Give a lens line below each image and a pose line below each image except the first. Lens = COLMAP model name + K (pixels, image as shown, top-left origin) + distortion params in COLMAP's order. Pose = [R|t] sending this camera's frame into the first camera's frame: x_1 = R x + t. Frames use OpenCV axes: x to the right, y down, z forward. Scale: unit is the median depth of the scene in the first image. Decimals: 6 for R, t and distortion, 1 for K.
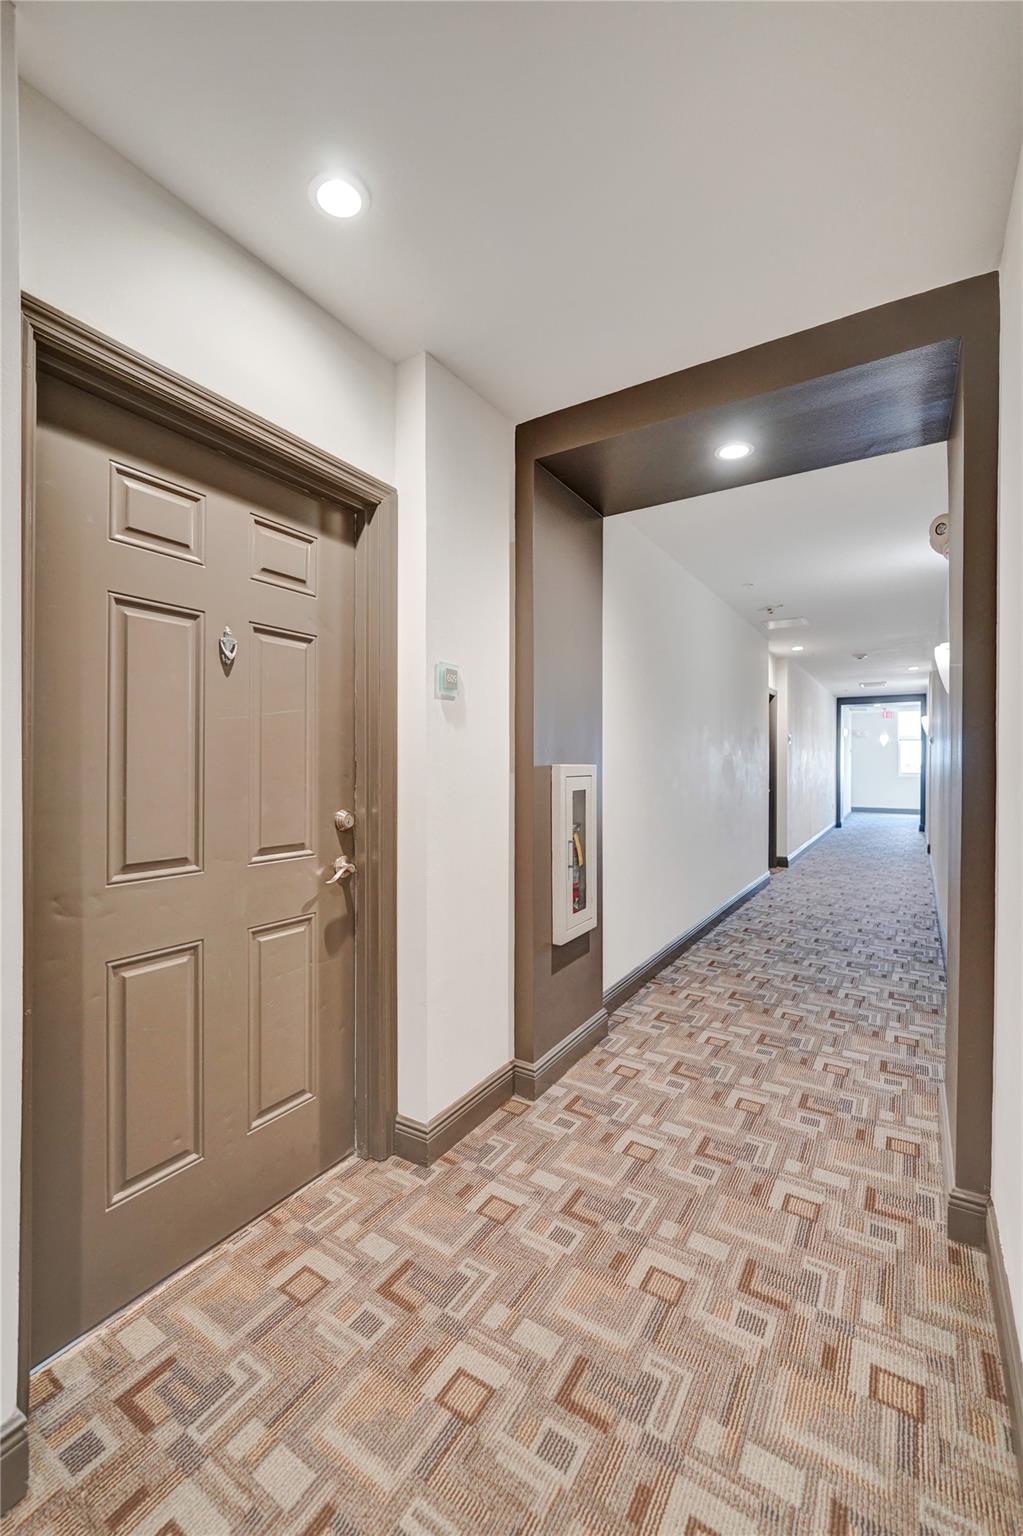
lens RADIAL K [[644.2, 0, 511.5], [0, 644.2, 768.0], [0, 0, 1]] dist [-0.002847, -0.000442]
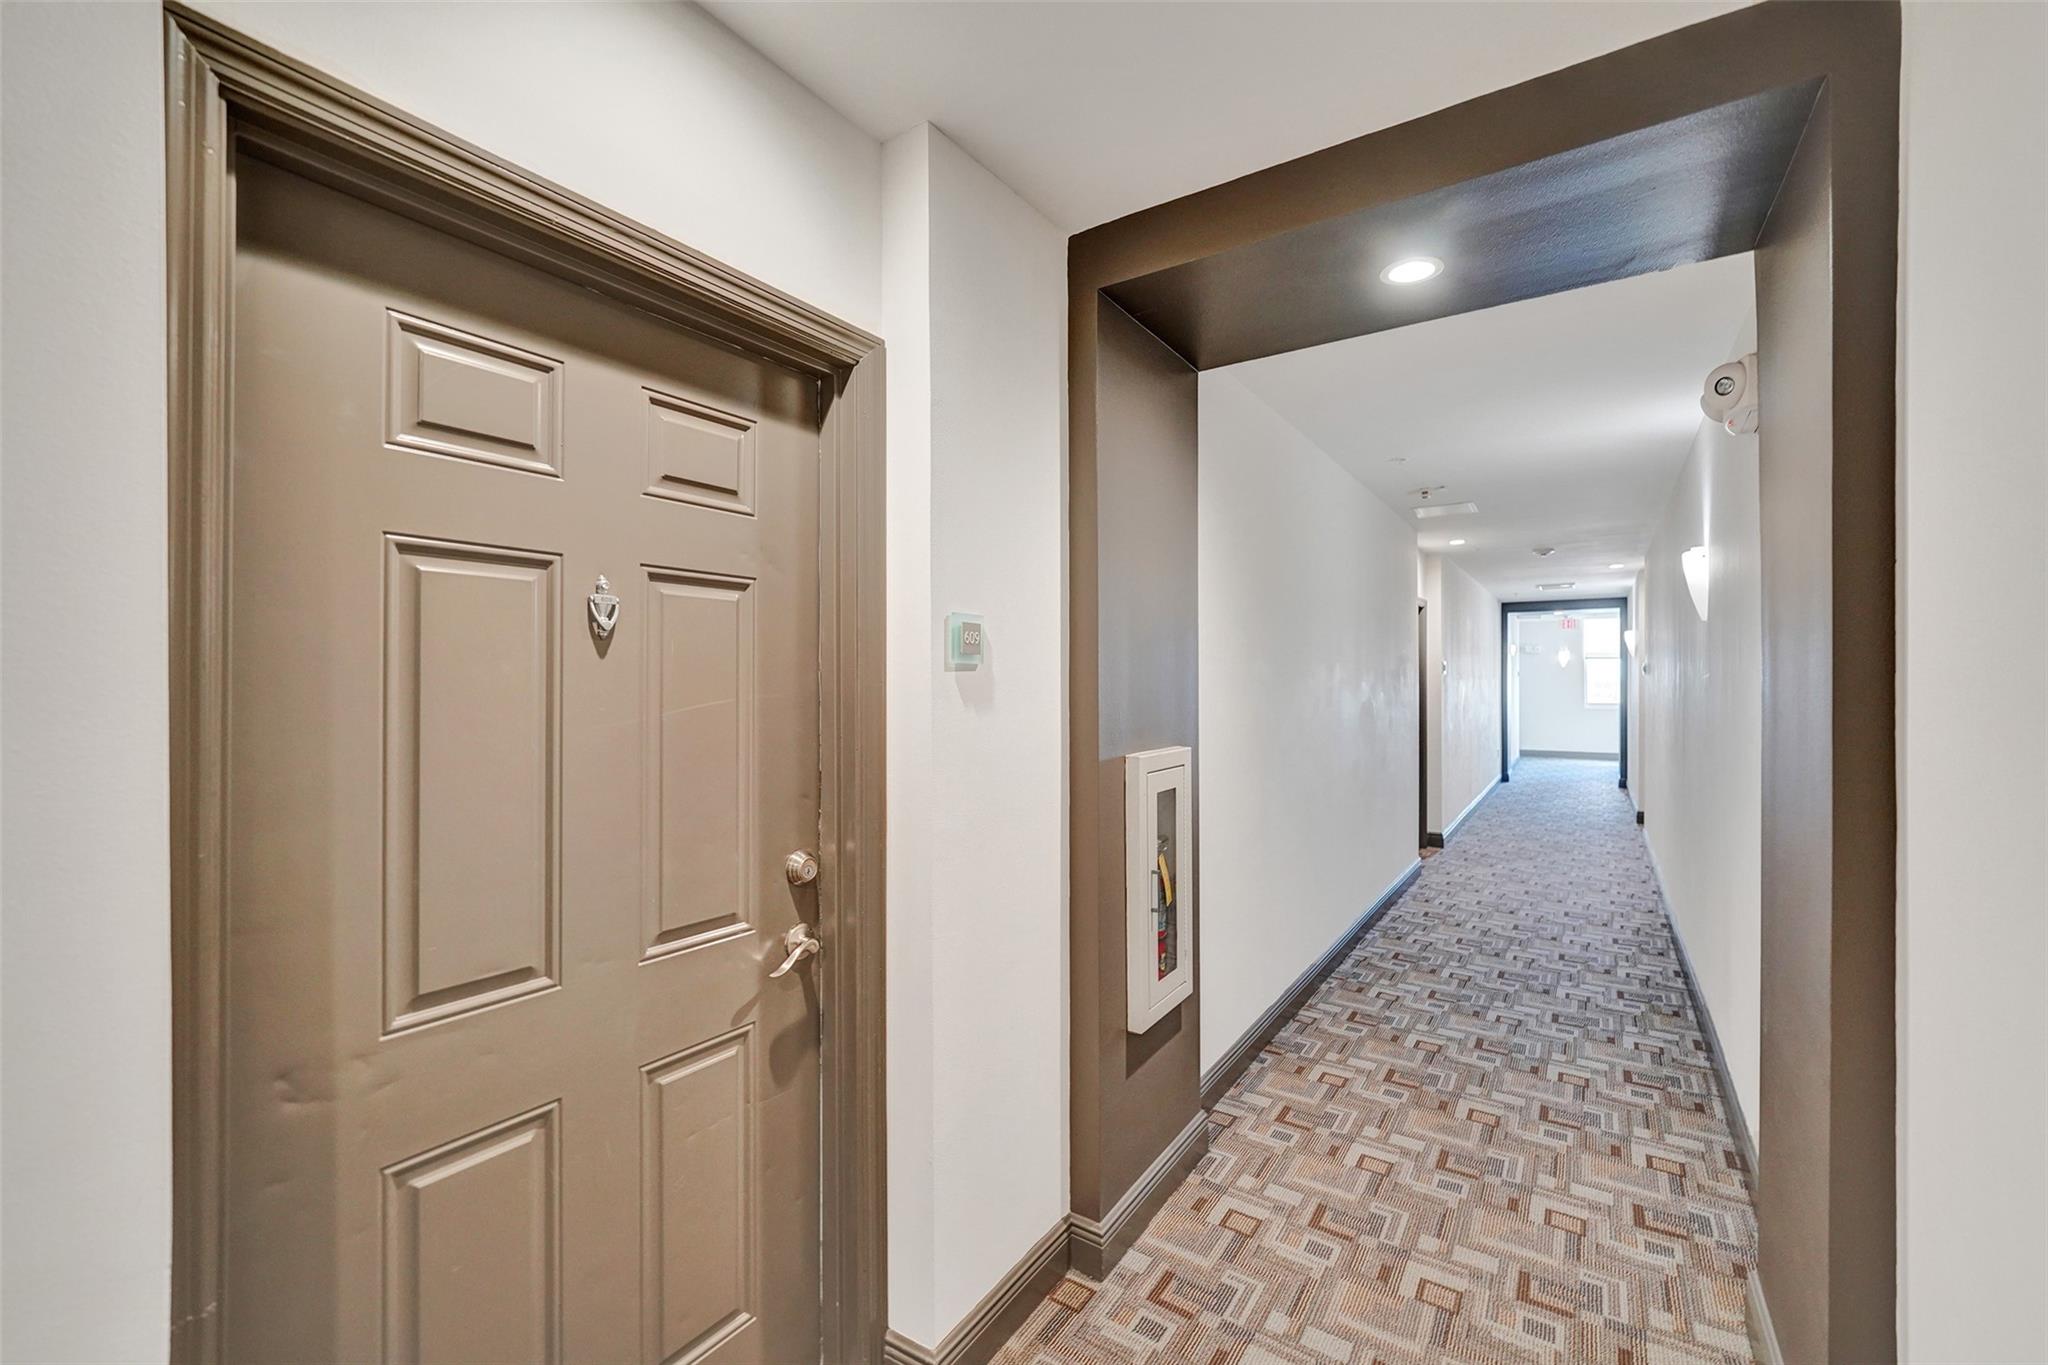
lens RADIAL K [[845.7, 0, 1030.4], [0, 845.7, 684.3], [0, 0, 1]] dist [-0.005718, 0.000190]
pose [[0.999656, -0.002767, -0.026093, -0.012243], [0.002729, 0.999995, -0.001506, -0.082581], [0.026097, 0.001434, 0.999658, 0.153907]]
